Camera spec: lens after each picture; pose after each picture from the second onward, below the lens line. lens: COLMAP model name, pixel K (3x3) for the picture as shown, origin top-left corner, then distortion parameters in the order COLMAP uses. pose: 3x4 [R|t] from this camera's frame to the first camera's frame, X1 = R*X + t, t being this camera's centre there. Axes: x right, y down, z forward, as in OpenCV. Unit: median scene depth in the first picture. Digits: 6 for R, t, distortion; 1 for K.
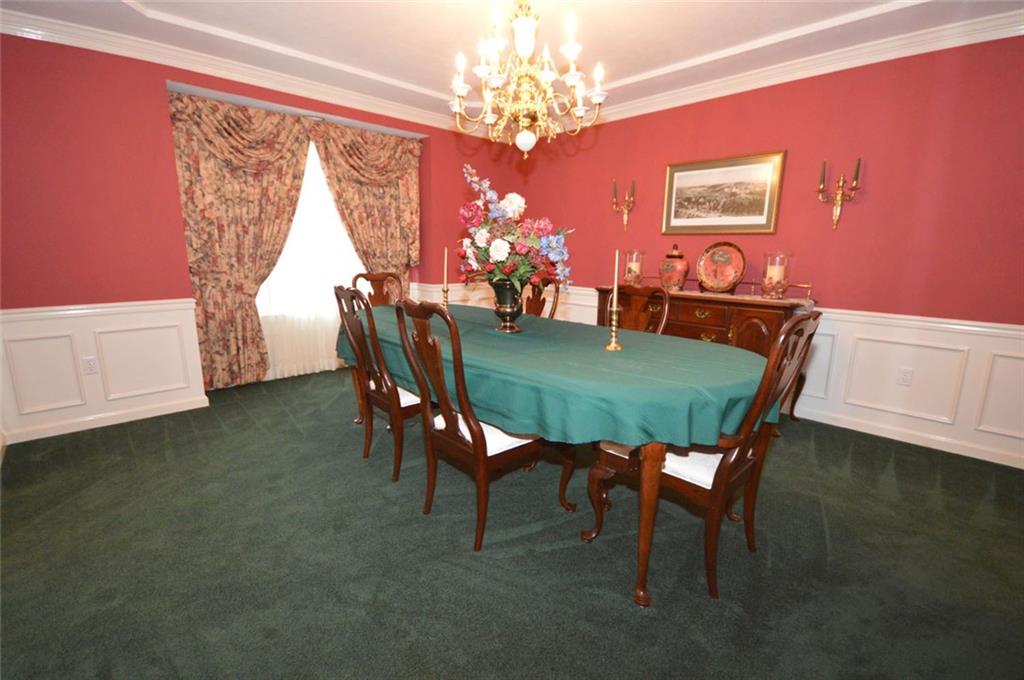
lens RADIAL K [[454.7, 0, 512.0], [0, 454.7, 340.0], [0, 0, 1]] dist [0.001182, -0.000055]
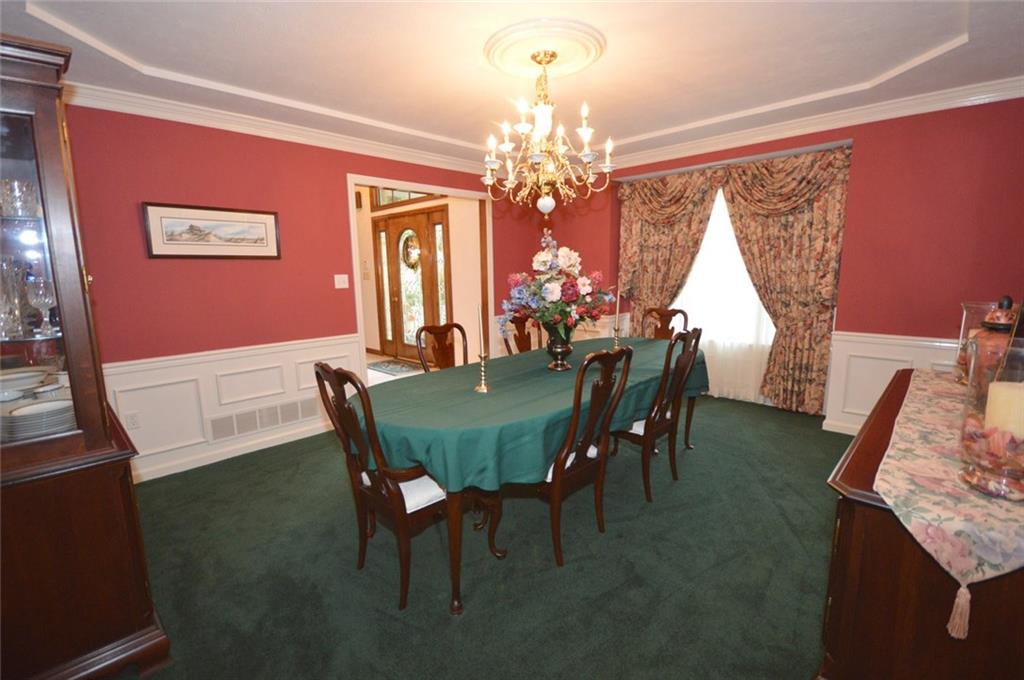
lens RADIAL K [[454.7, 0, 512.0], [0, 454.7, 340.0], [0, 0, 1]] dist [0.001182, -0.000055]
pose [[0.028125, 0.146739, -0.988775, 0.709579], [-0.176095, 0.974424, 0.139600, -0.146187], [0.983971, 0.170192, 0.053245, 0.531332]]
